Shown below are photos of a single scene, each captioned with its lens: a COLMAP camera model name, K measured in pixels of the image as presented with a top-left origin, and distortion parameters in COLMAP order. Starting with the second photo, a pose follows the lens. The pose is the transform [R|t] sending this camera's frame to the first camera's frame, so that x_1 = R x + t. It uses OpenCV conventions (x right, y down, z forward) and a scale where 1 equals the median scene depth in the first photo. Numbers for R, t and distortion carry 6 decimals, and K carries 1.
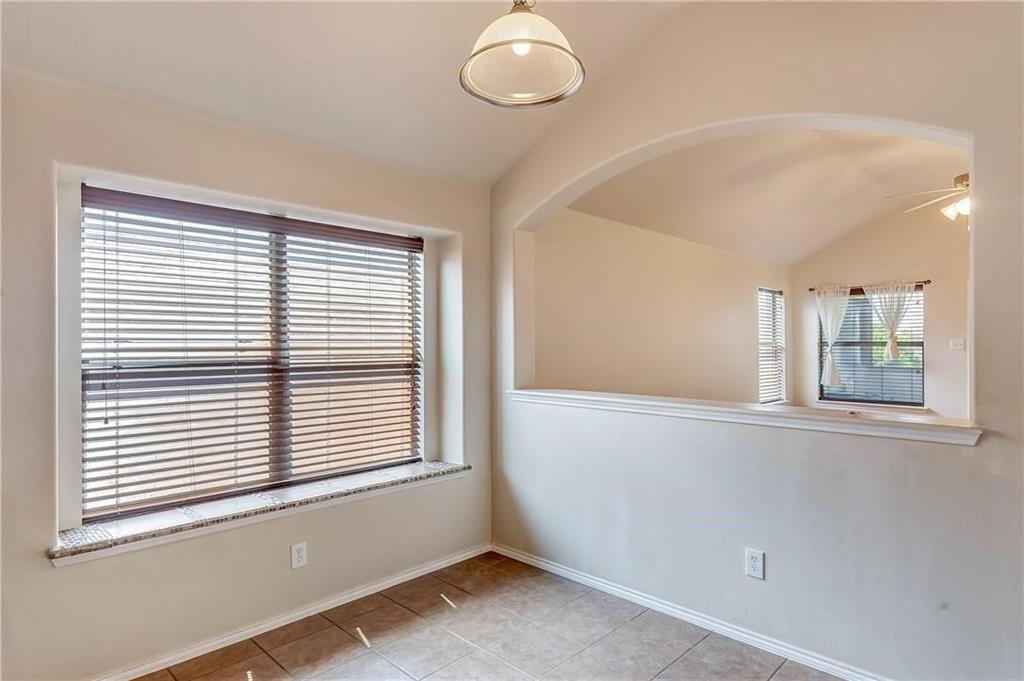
lens RADIAL K [[567.3, 0, 511.4], [0, 567.3, 343.7], [0, 0, 1]] dist [0.004659, 0.000428]
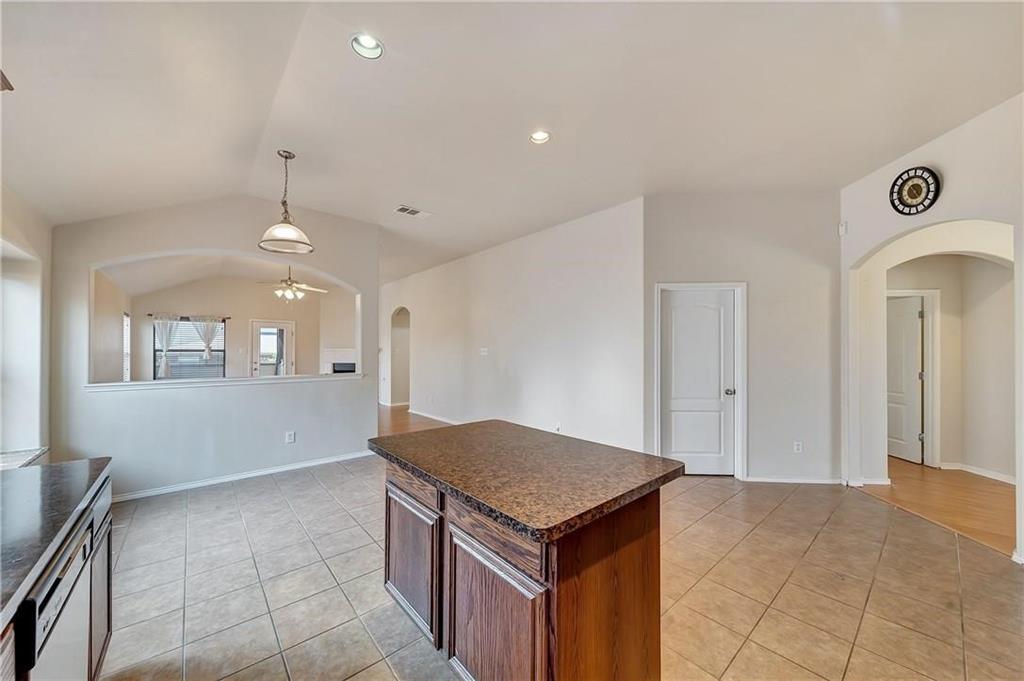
lens RADIAL K [[367.5, 0, 510.4], [0, 367.5, 348.7], [0, 0, 1]] dist [0.006519, -0.001941]
pose [[0.079386, 0.007111, 0.996819, -0.424212], [-0.002266, 0.999973, -0.006953, 0.000186], [-0.996841, -0.001706, 0.079400, -0.040640]]
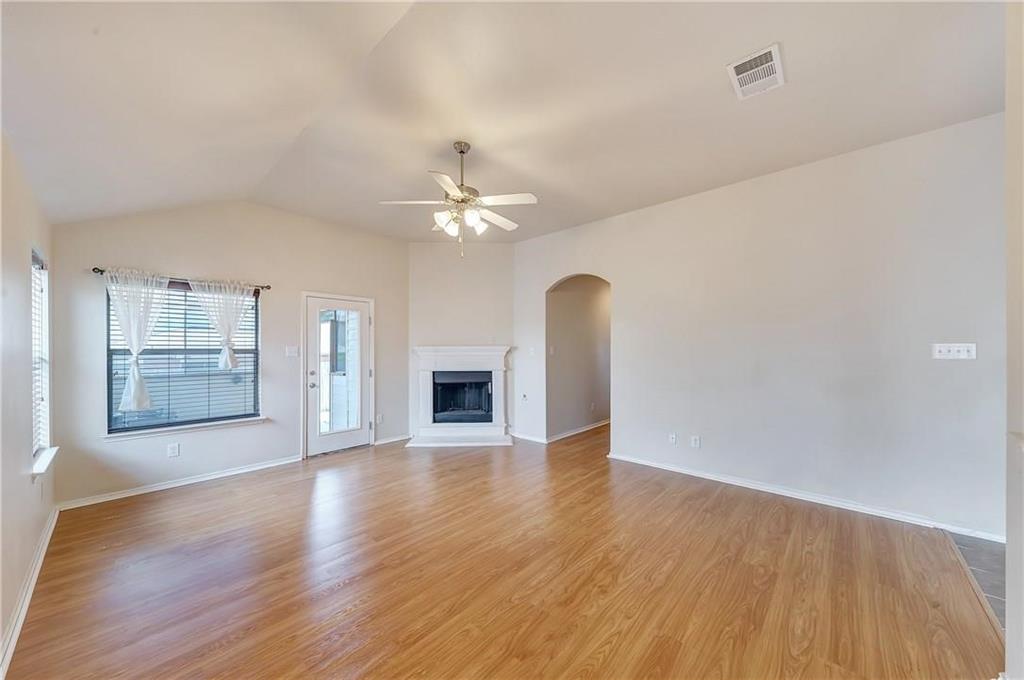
lens RADIAL K [[367.5, 0, 516.6], [0, 367.5, 349.3], [0, 0, 1]] dist [0.006519, -0.001941]
pose [[-0.038413, 0.000465, 0.999262, 0.086789], [0.003214, 0.999995, -0.000342, -0.001740], [-0.999257, 0.003198, -0.038414, 0.595144]]
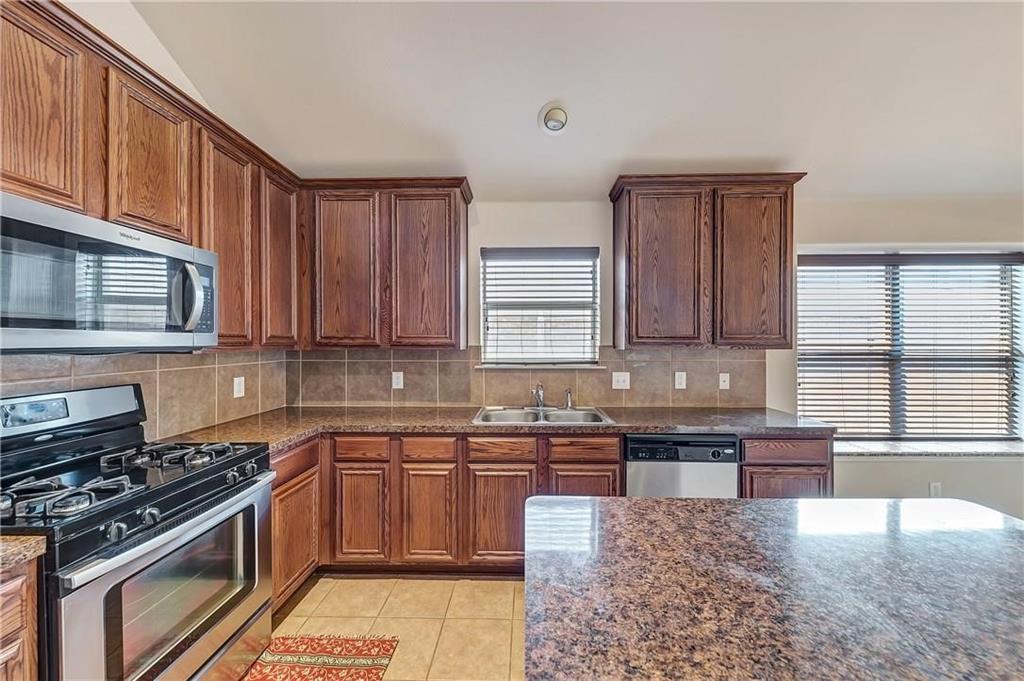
lens RADIAL K [[367.5, 0, 516.9], [0, 367.5, 341.5], [0, 0, 1]] dist [0.006519, -0.001941]
pose [[0.687363, 0.003659, -0.726305, -0.174669], [-0.001612, 0.999993, 0.003513, -0.000700], [0.726312, -0.001244, 0.687364, -0.159637]]
